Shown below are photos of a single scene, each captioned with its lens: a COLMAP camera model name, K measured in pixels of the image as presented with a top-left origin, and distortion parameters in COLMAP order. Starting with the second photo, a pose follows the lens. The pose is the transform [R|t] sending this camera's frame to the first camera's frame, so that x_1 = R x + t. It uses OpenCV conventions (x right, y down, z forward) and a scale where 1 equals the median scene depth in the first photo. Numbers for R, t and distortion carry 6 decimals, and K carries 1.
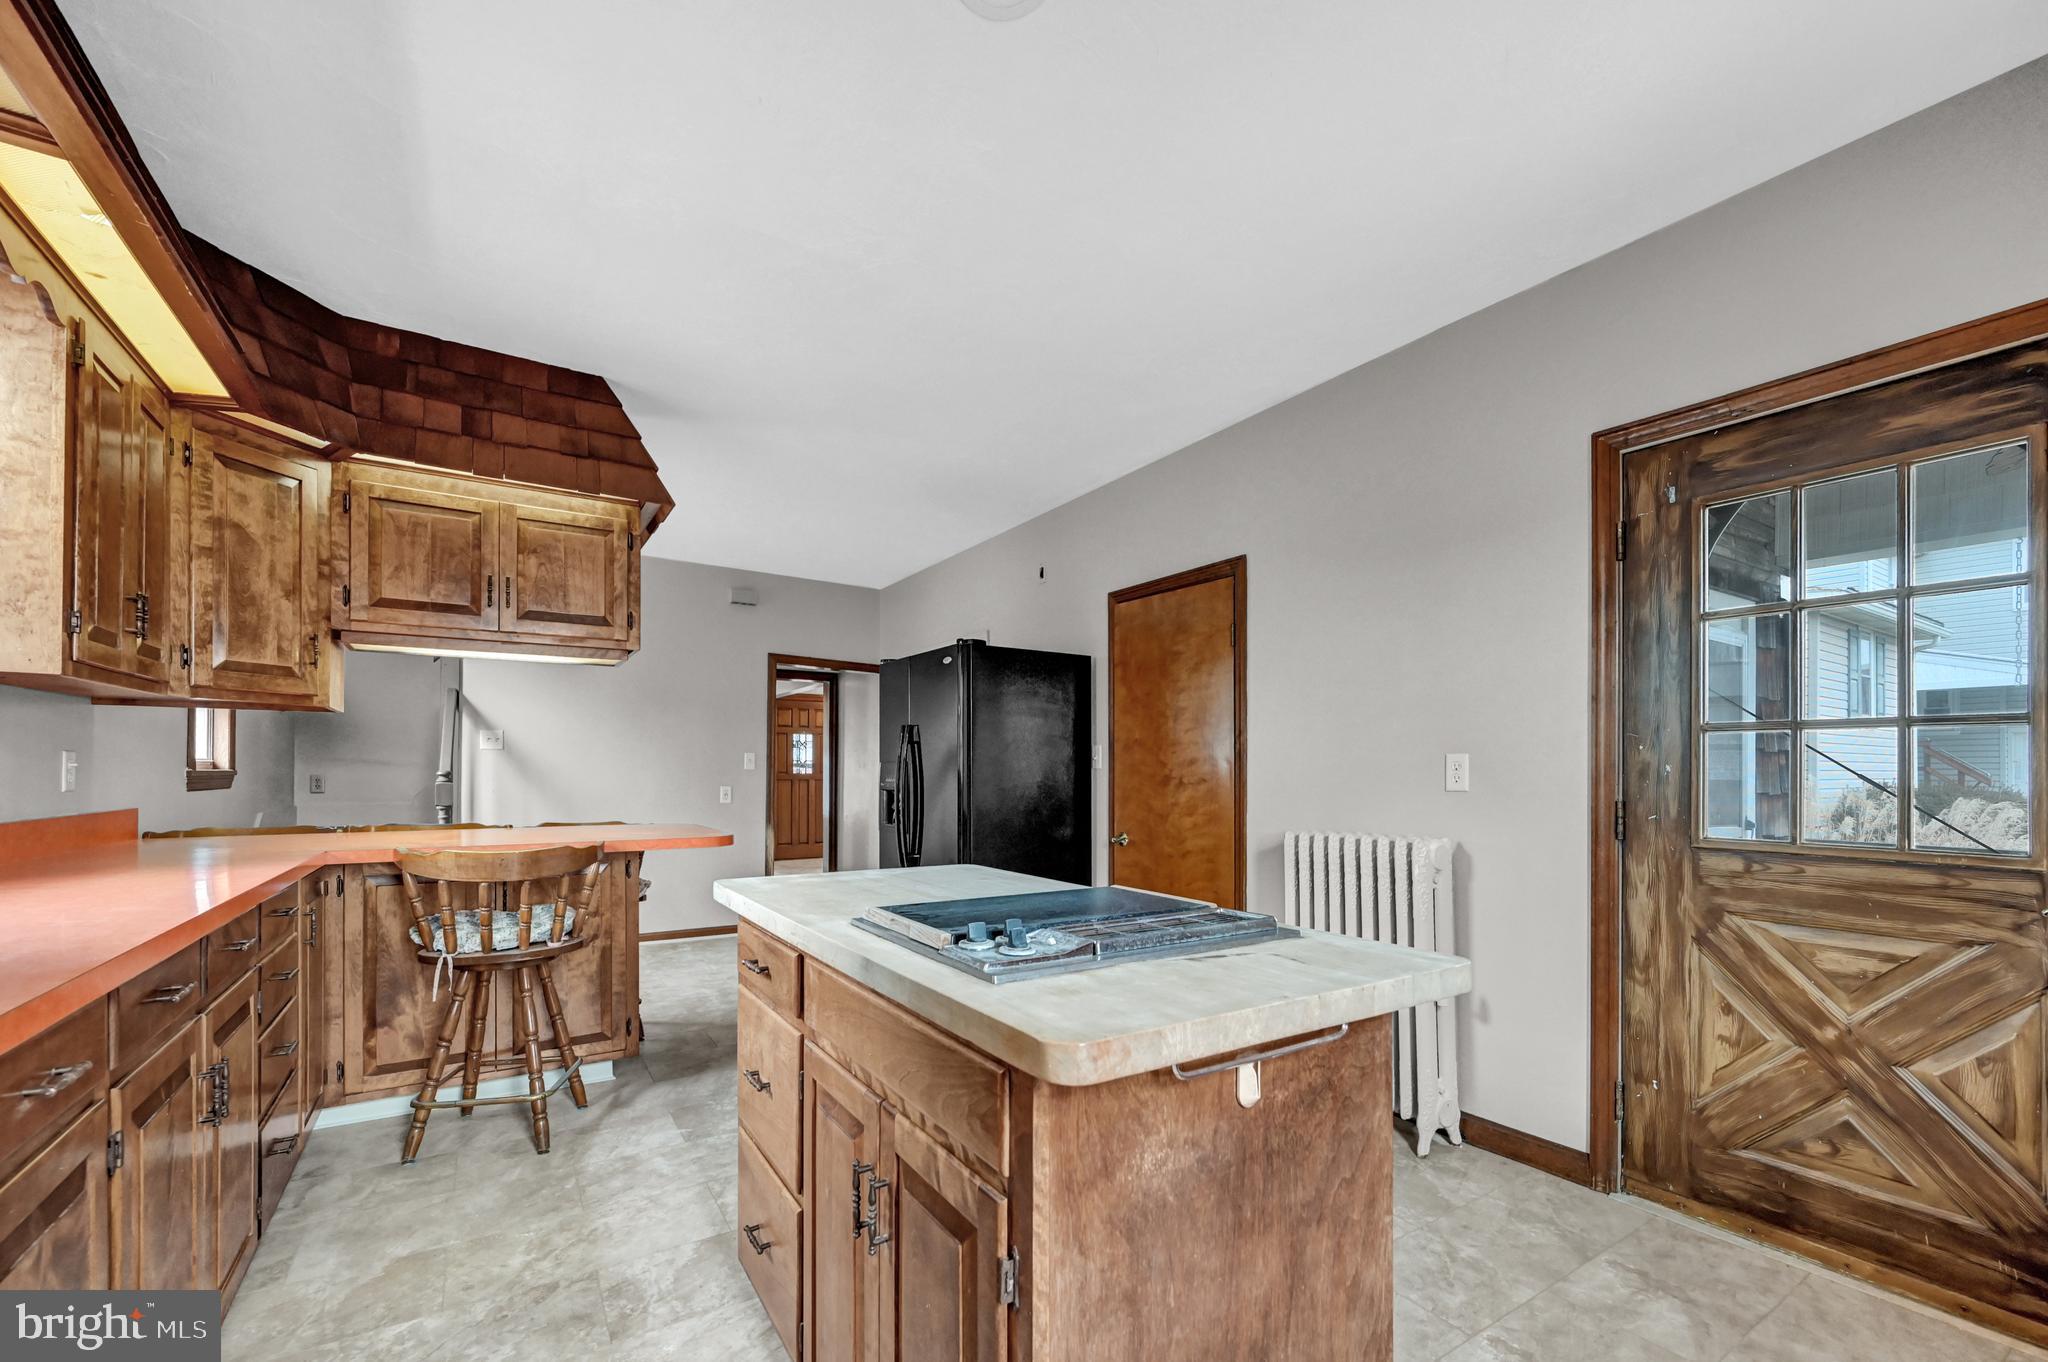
lens RADIAL K [[848.4, 0, 1029.9], [0, 848.4, 769.0], [0, 0, 1]] dist [-0.002824, -0.000065]
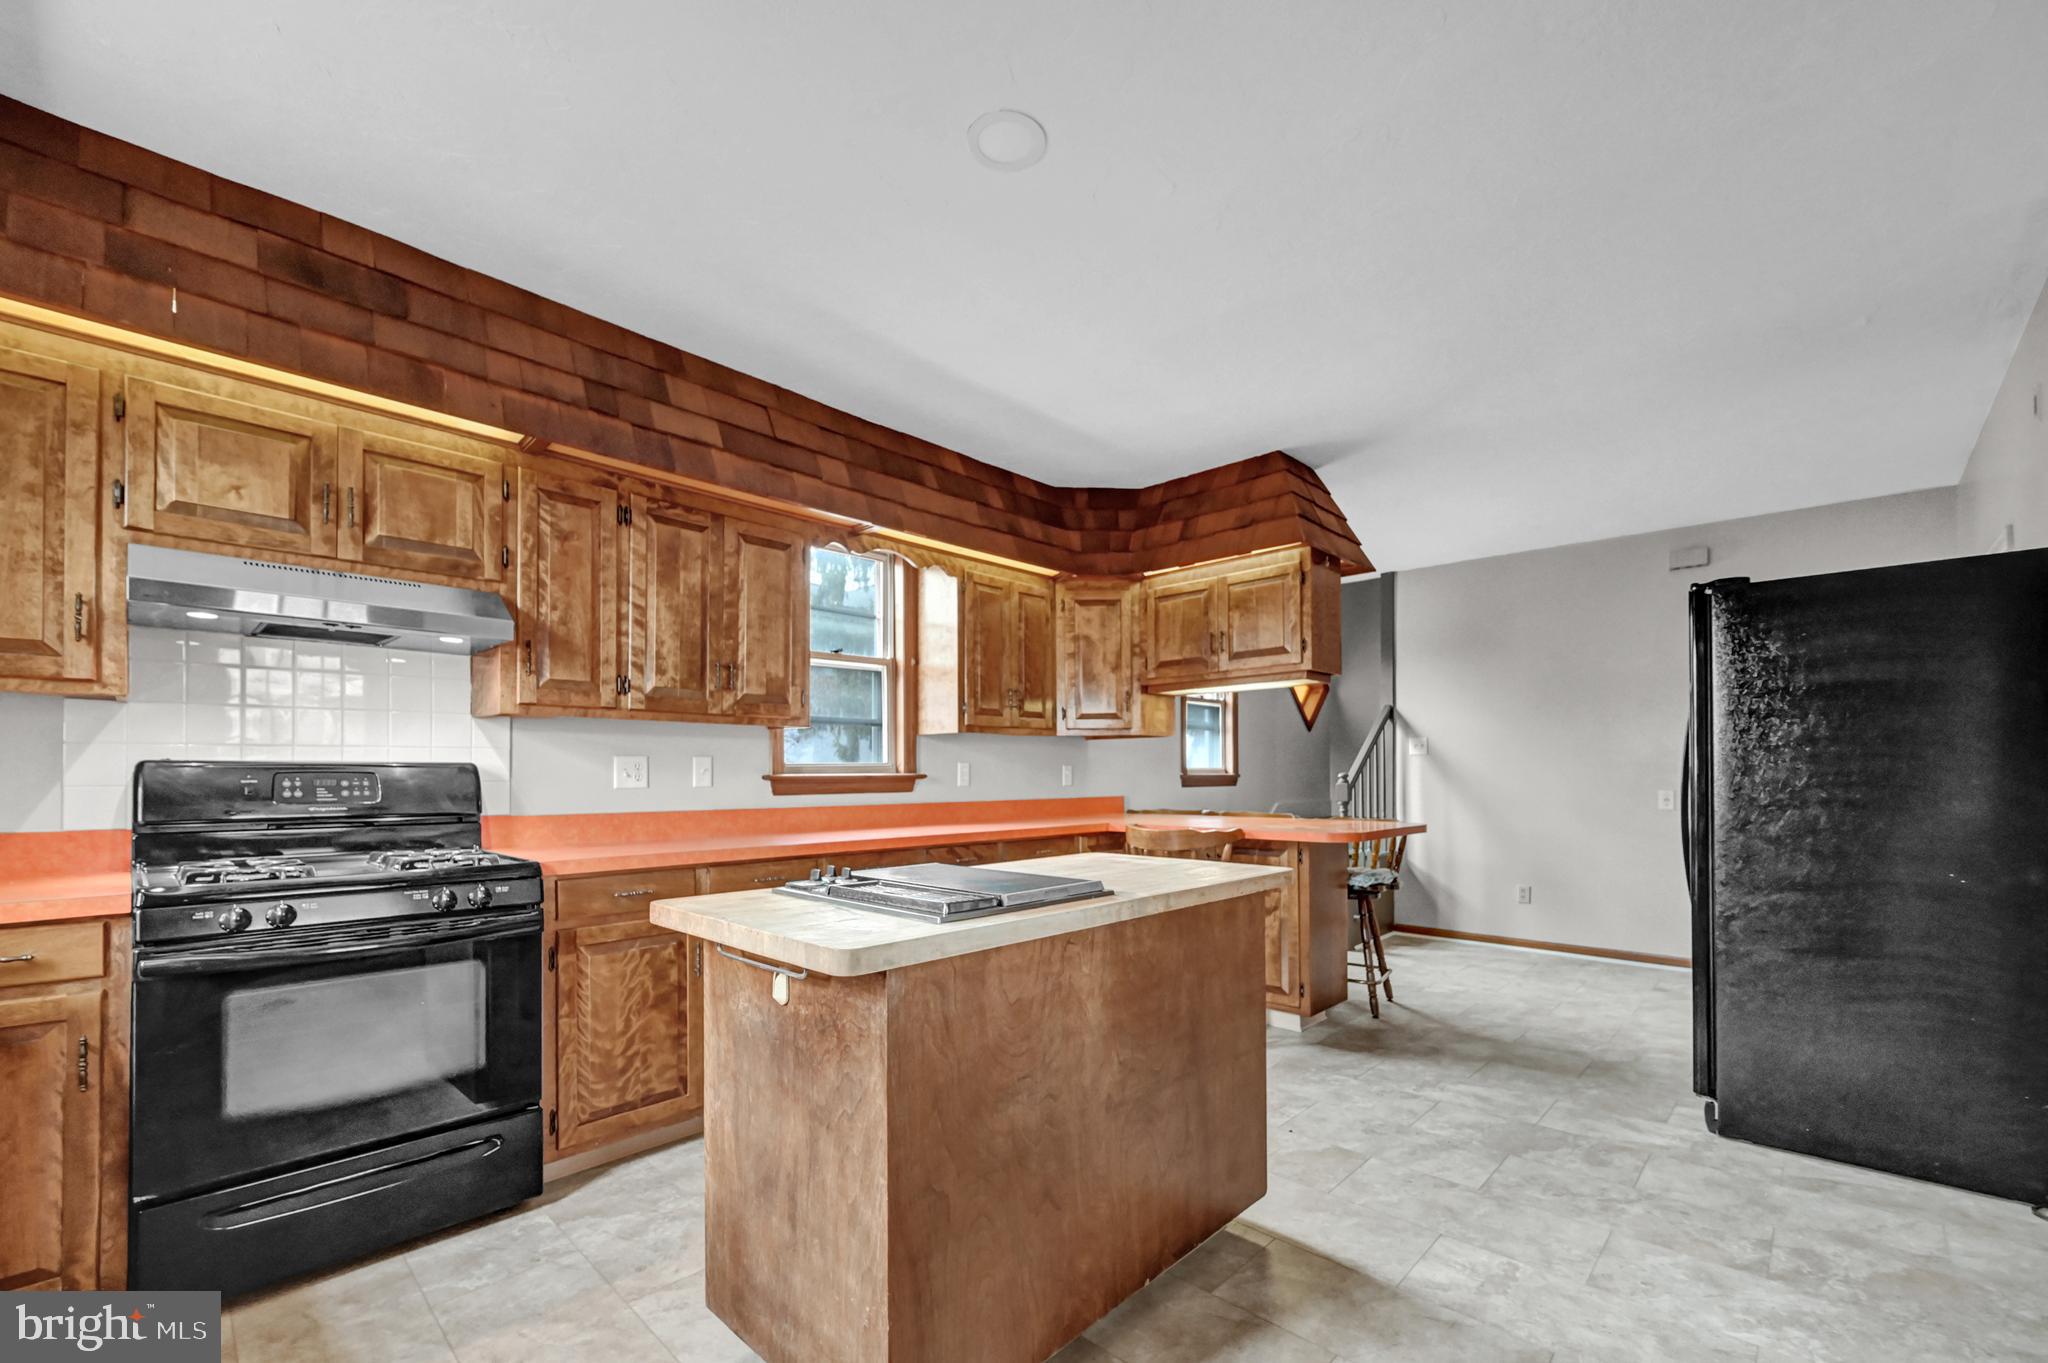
lens RADIAL K [[848.4, 0, 1029.9], [0, 848.4, 769.5], [0, 0, 1]] dist [-0.002824, -0.000065]
pose [[0.238656, -0.012485, -0.971024, 0.663653], [0.010468, 0.999892, -0.010283, 0.006498], [0.971048, -0.007711, 0.238761, 0.401610]]
